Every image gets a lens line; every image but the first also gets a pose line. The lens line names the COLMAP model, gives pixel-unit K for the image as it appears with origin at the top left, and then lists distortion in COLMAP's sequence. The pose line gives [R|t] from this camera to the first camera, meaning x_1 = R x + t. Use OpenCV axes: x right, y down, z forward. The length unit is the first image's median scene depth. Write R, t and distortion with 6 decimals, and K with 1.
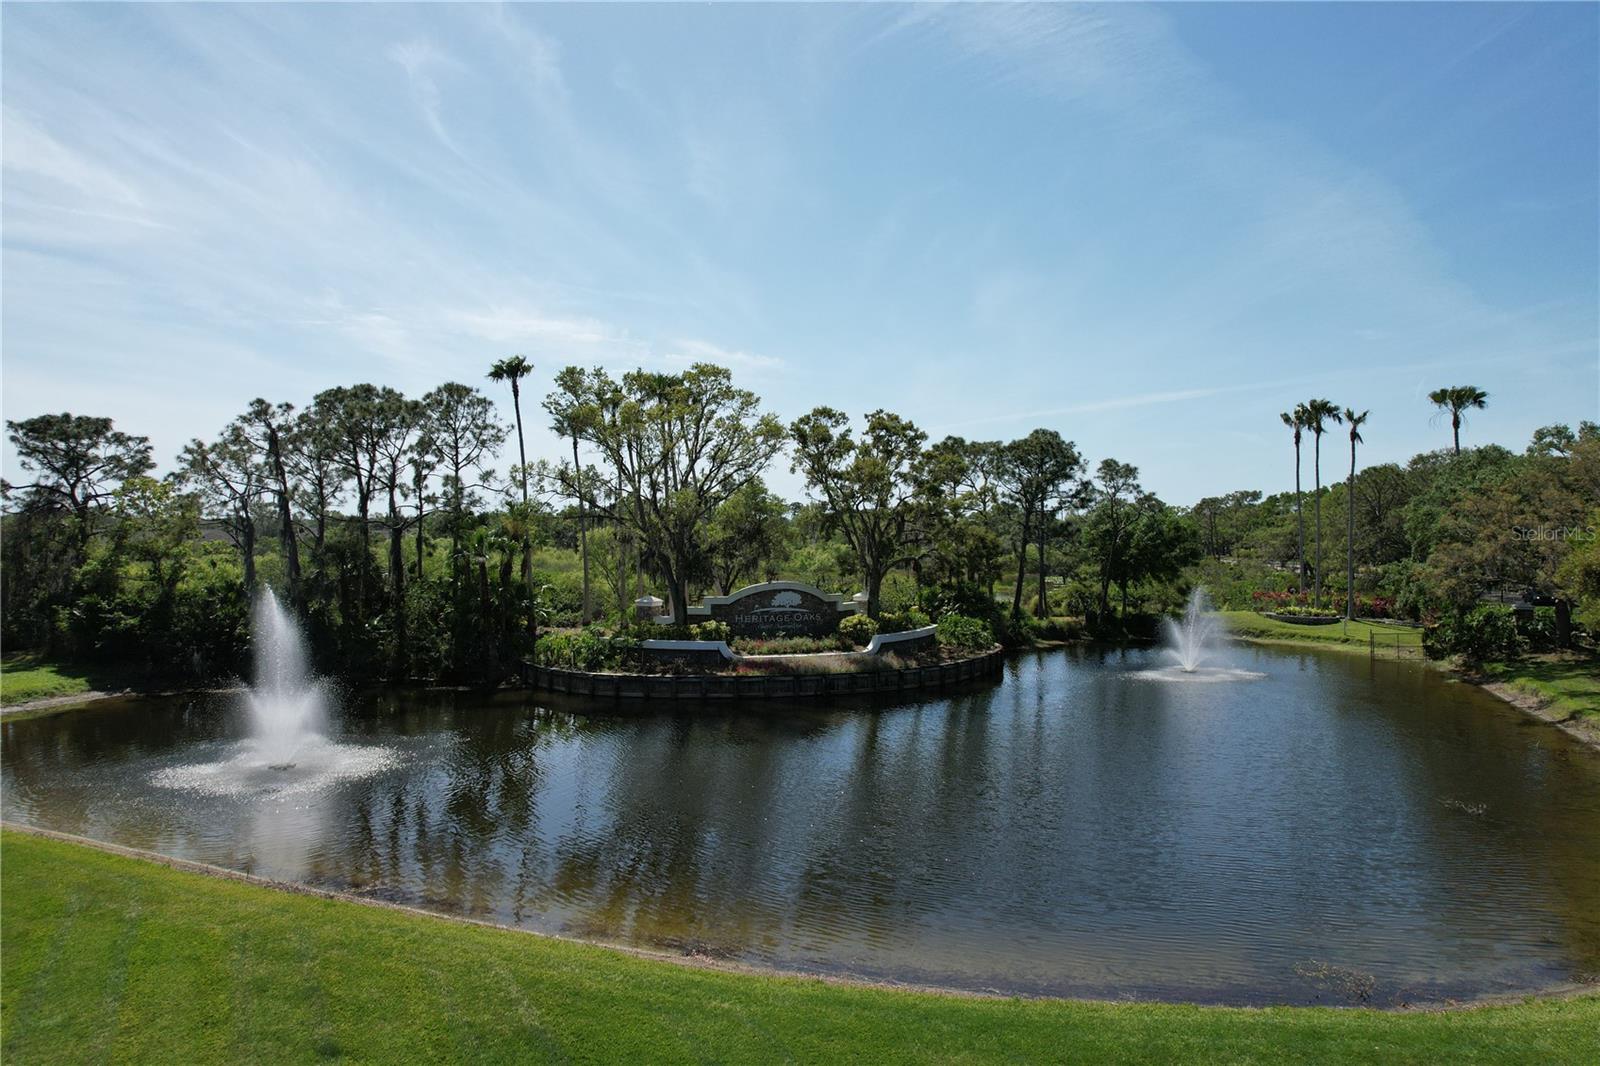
lens RADIAL K [[1015.3, 0, 803.3], [0, 1015.3, 536.8], [0, 0, 1]] dist [-0.025813, 0.010011]
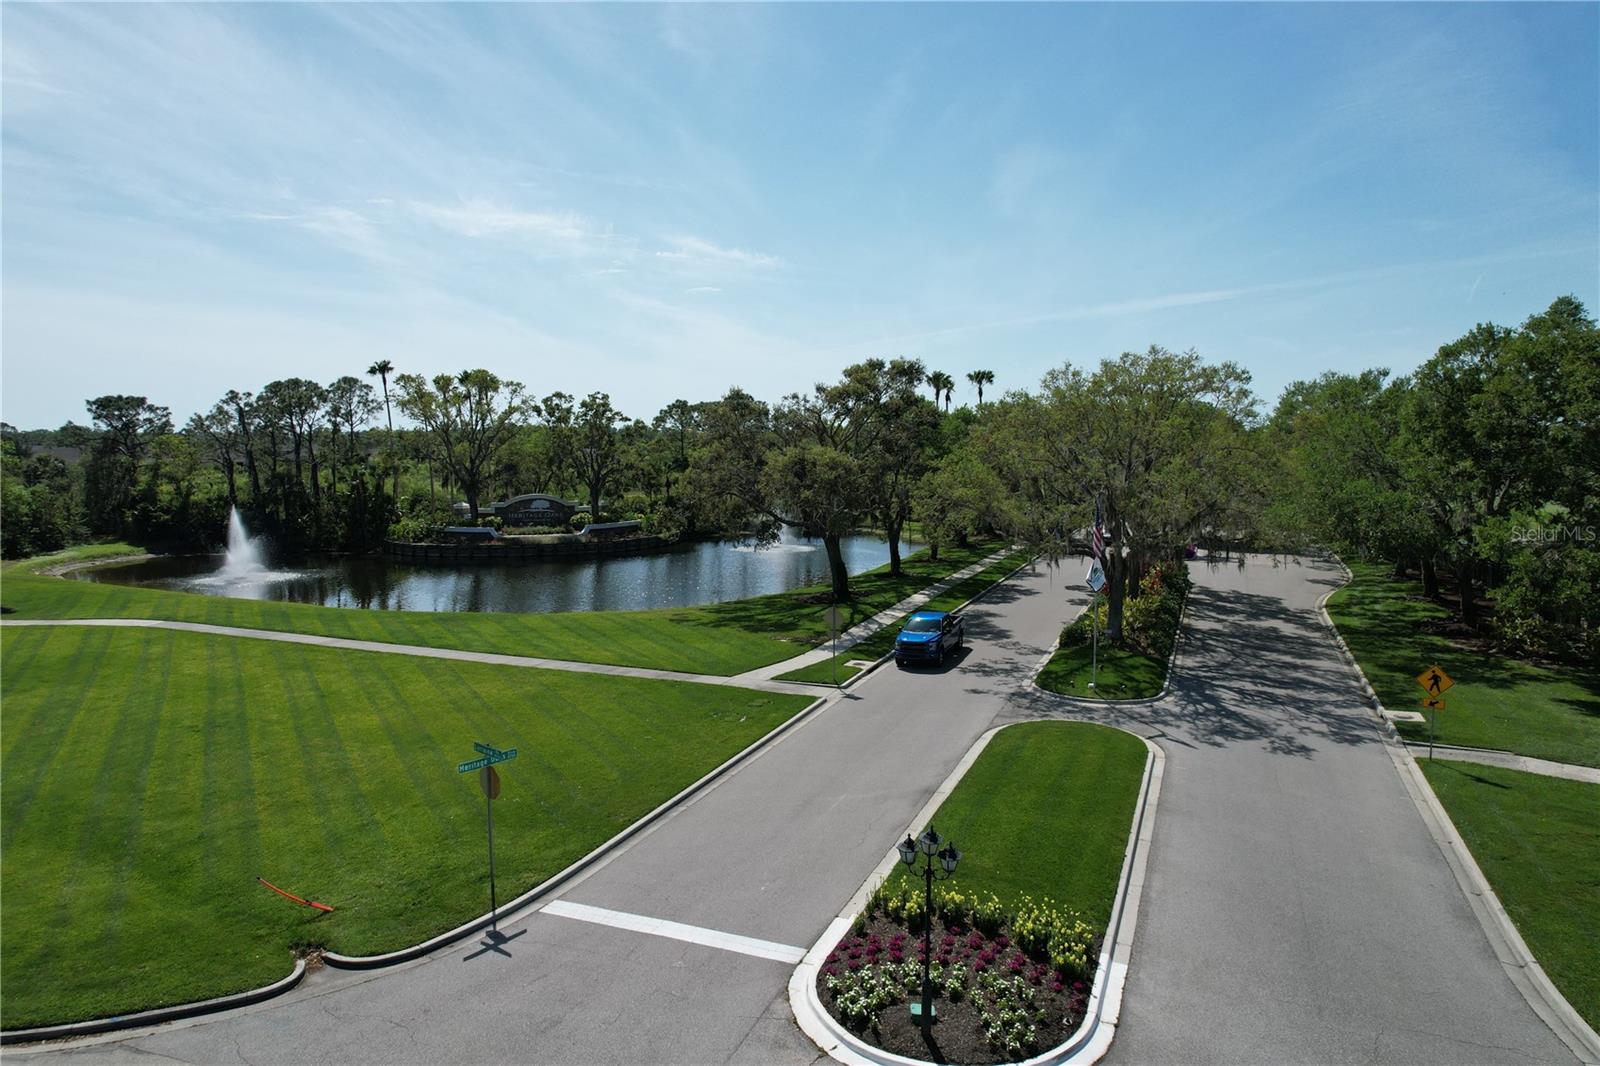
lens RADIAL K [[1015.3, 0, 800.4], [0, 1015.3, 523.9], [0, 0, 1]] dist [-0.025813, 0.010011]
pose [[0.999919, -0.001730, -0.012601, 0.446829], [0.002723, 0.996856, 0.079191, -0.040114], [0.012424, -0.079219, 0.996780, -0.713897]]
